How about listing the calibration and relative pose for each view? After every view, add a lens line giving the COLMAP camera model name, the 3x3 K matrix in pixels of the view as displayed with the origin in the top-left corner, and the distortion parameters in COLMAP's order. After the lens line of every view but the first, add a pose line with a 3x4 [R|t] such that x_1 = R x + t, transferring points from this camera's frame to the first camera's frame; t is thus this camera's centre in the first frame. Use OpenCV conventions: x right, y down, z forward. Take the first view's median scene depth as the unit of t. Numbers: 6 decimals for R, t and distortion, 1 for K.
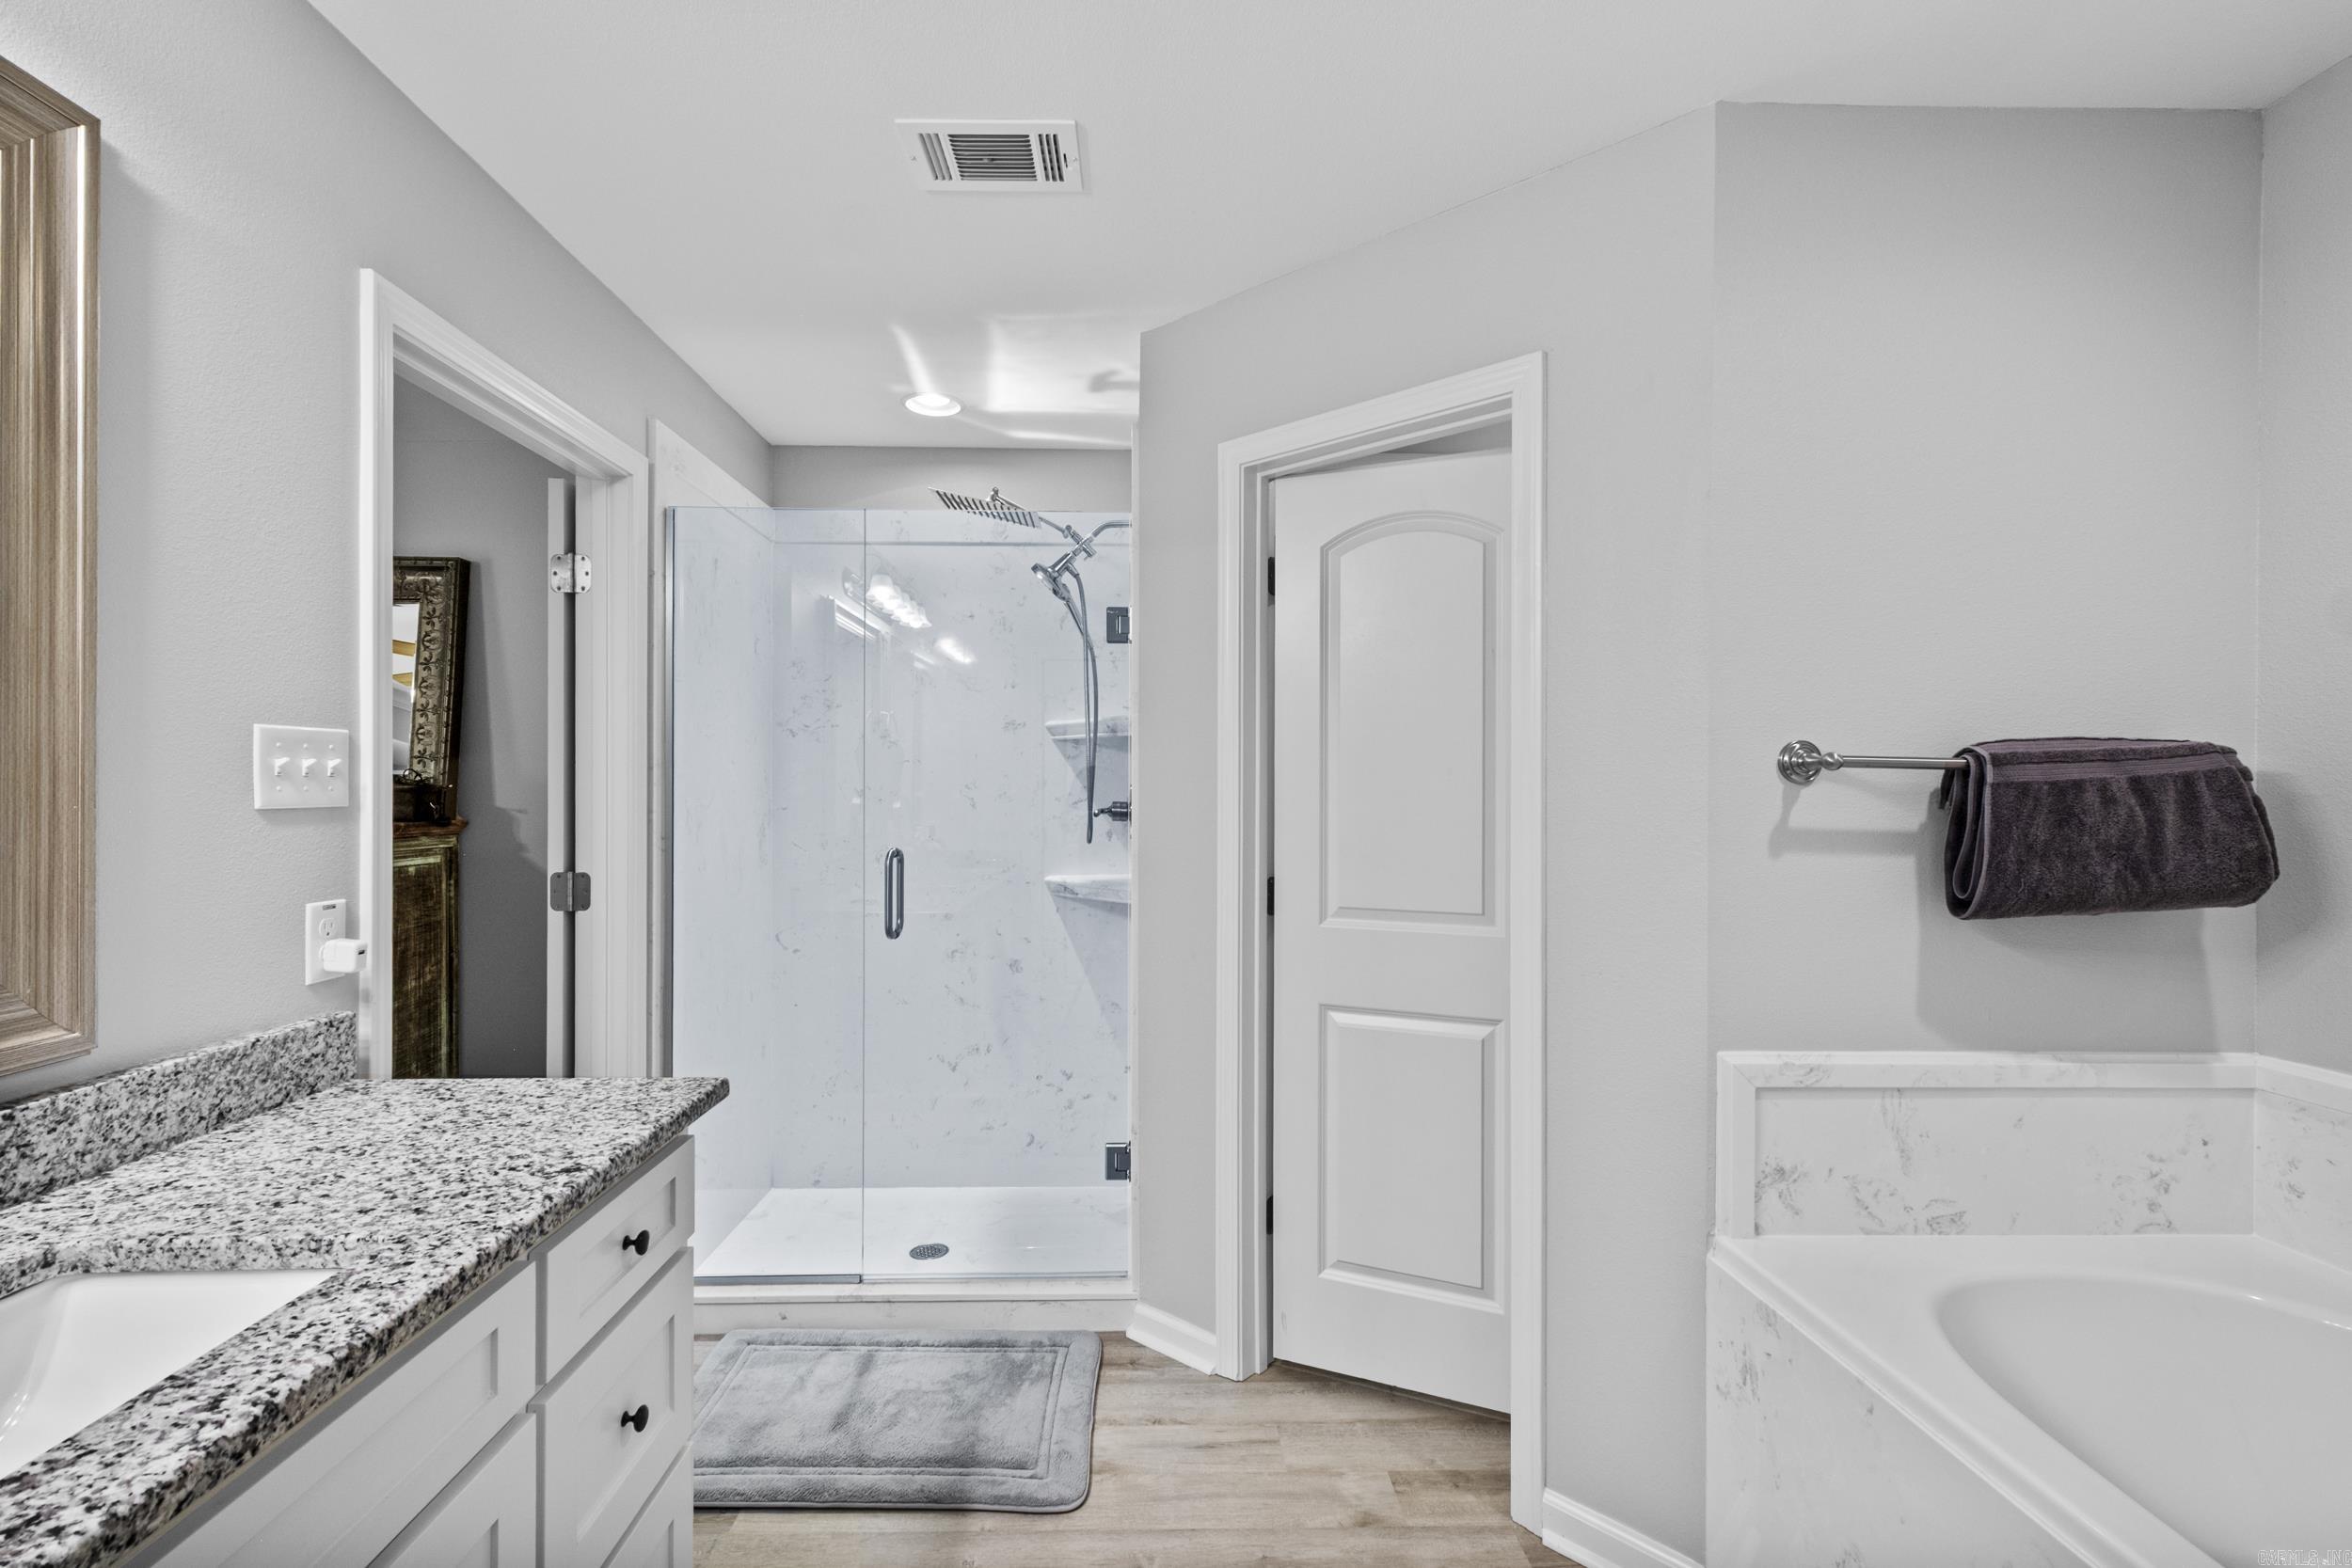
lens RADIAL K [[1019.7, 0, 1162.1], [0, 1019.7, 789.0], [0, 0, 1]] dist [0.000805, 0.000091]
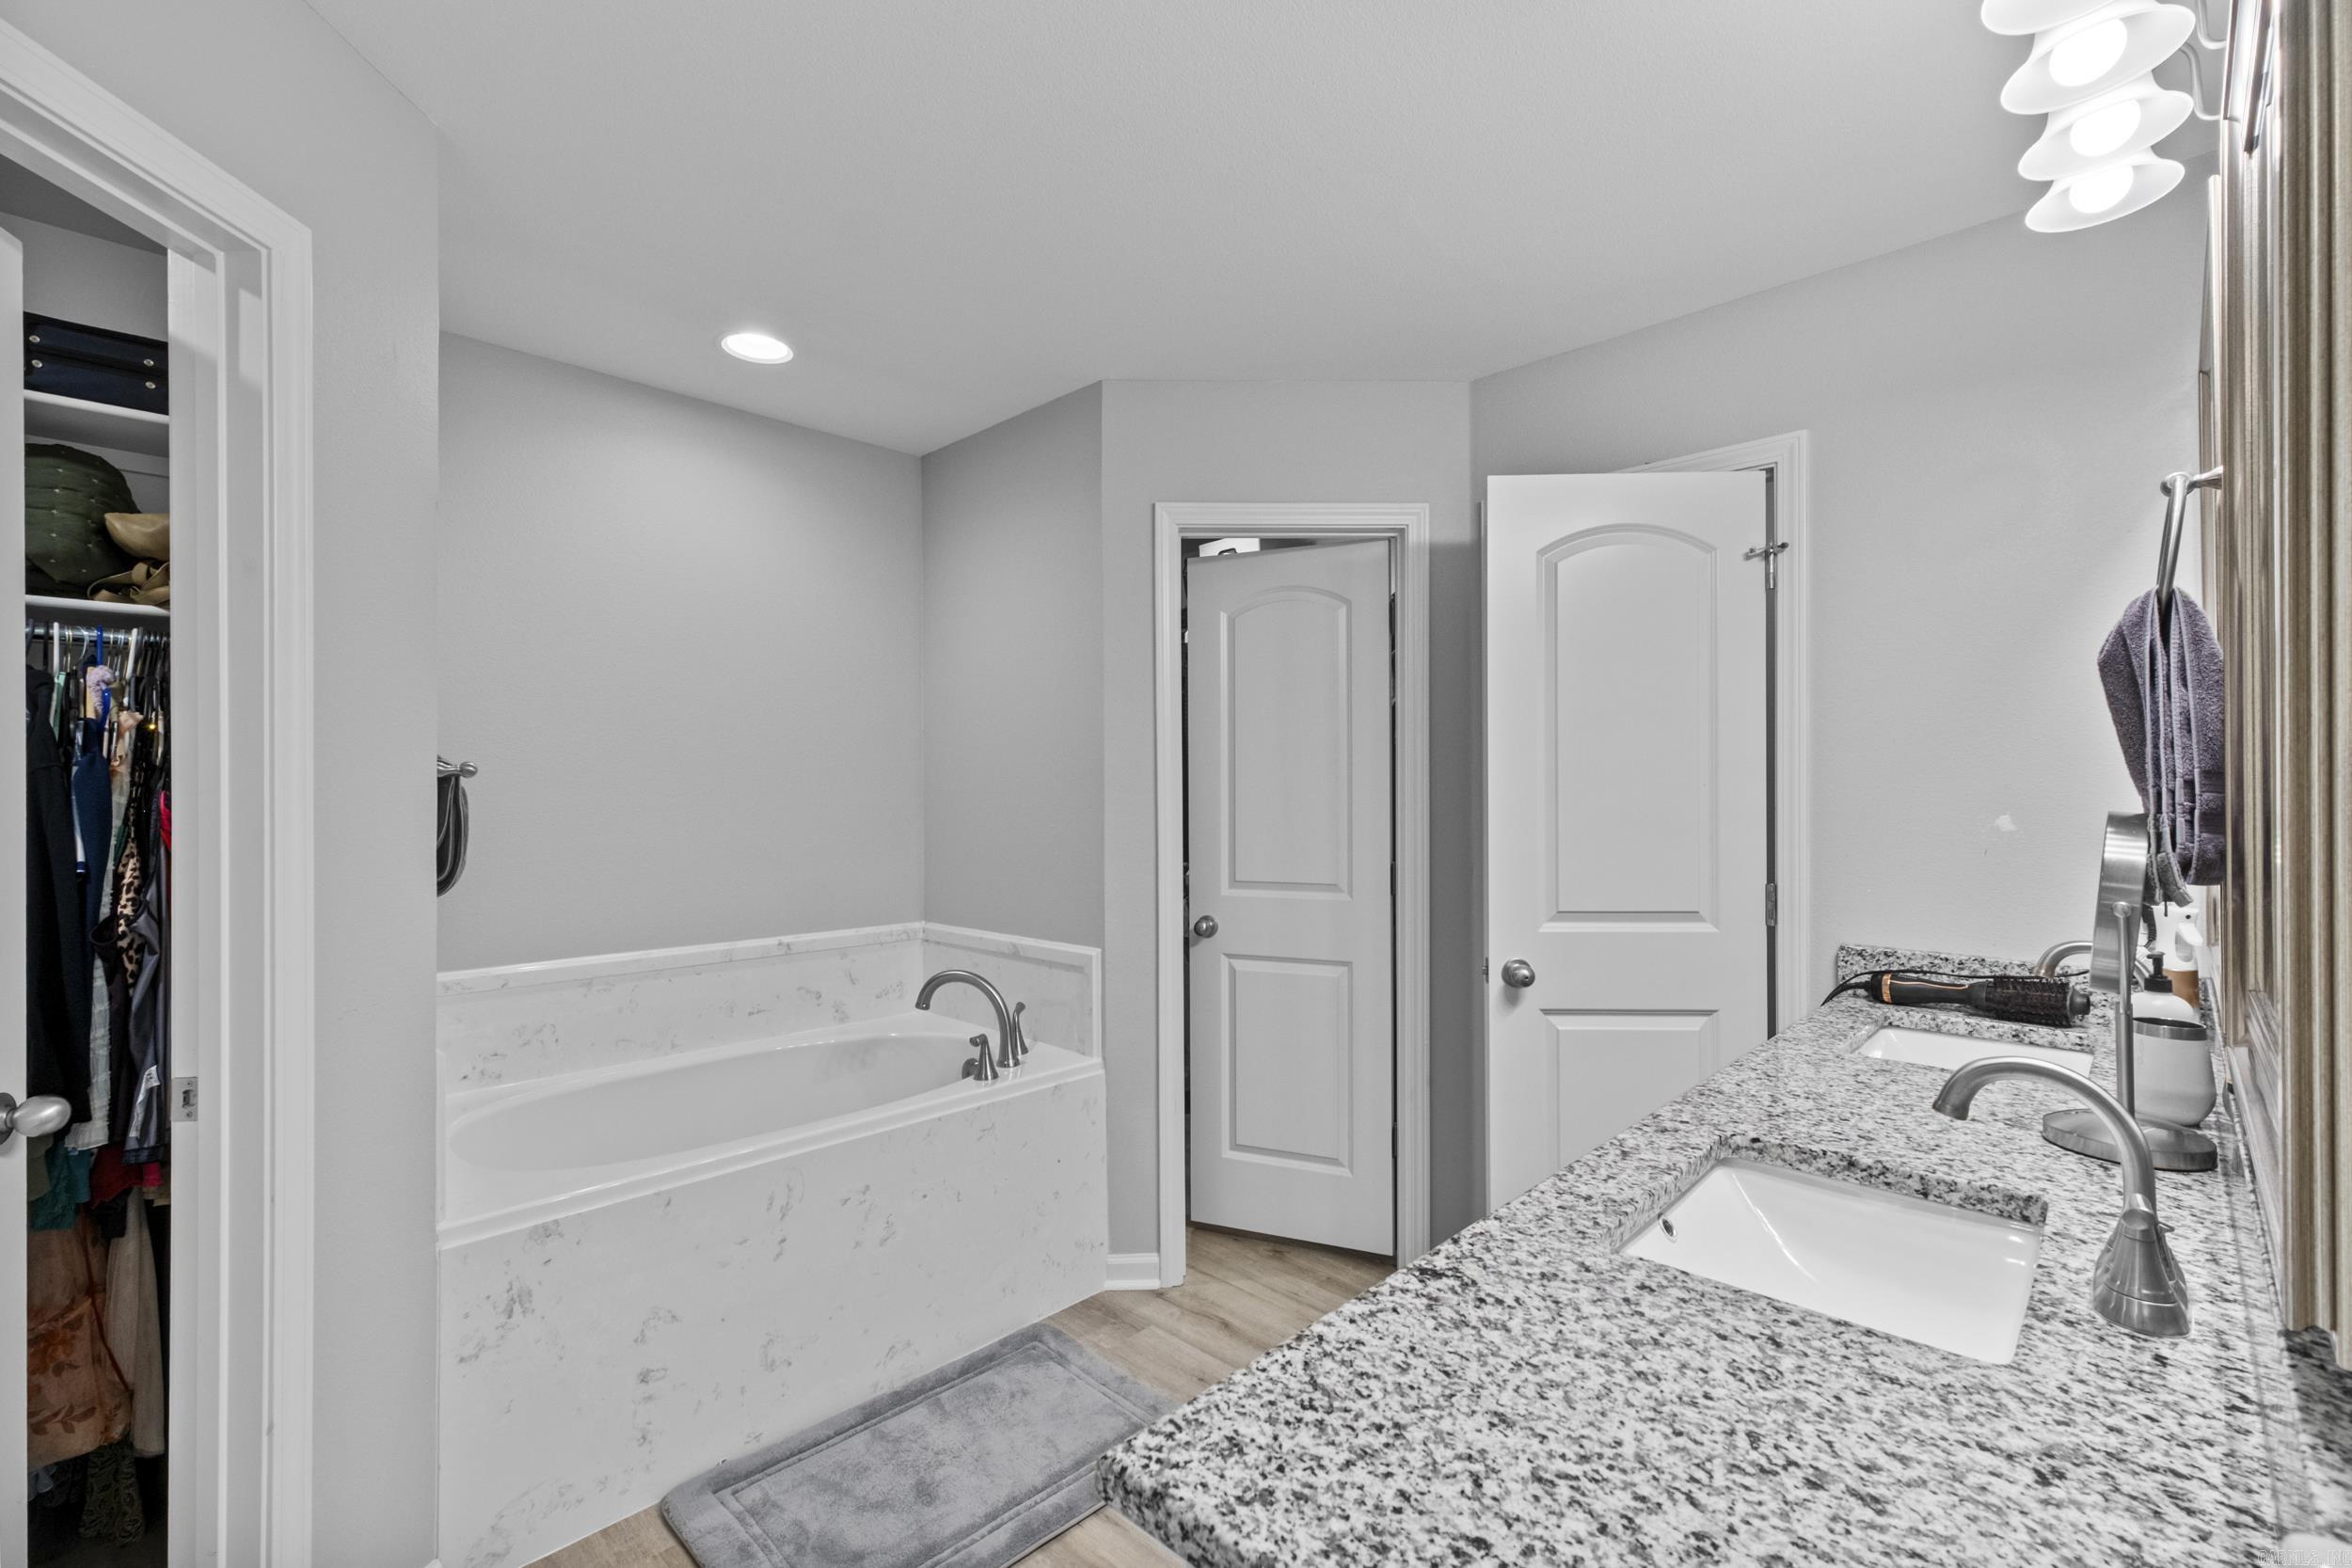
lens RADIAL K [[1019.7, 0, 1175.8], [0, 1019.7, 786.5], [0, 0, 1]] dist [0.000805, 0.000091]
pose [[-0.700471, 0.001946, 0.713679, -1.004792], [-0.001304, 0.999991, -0.004006, -0.001127], [-0.713680, -0.003736, -0.700462, 1.694012]]
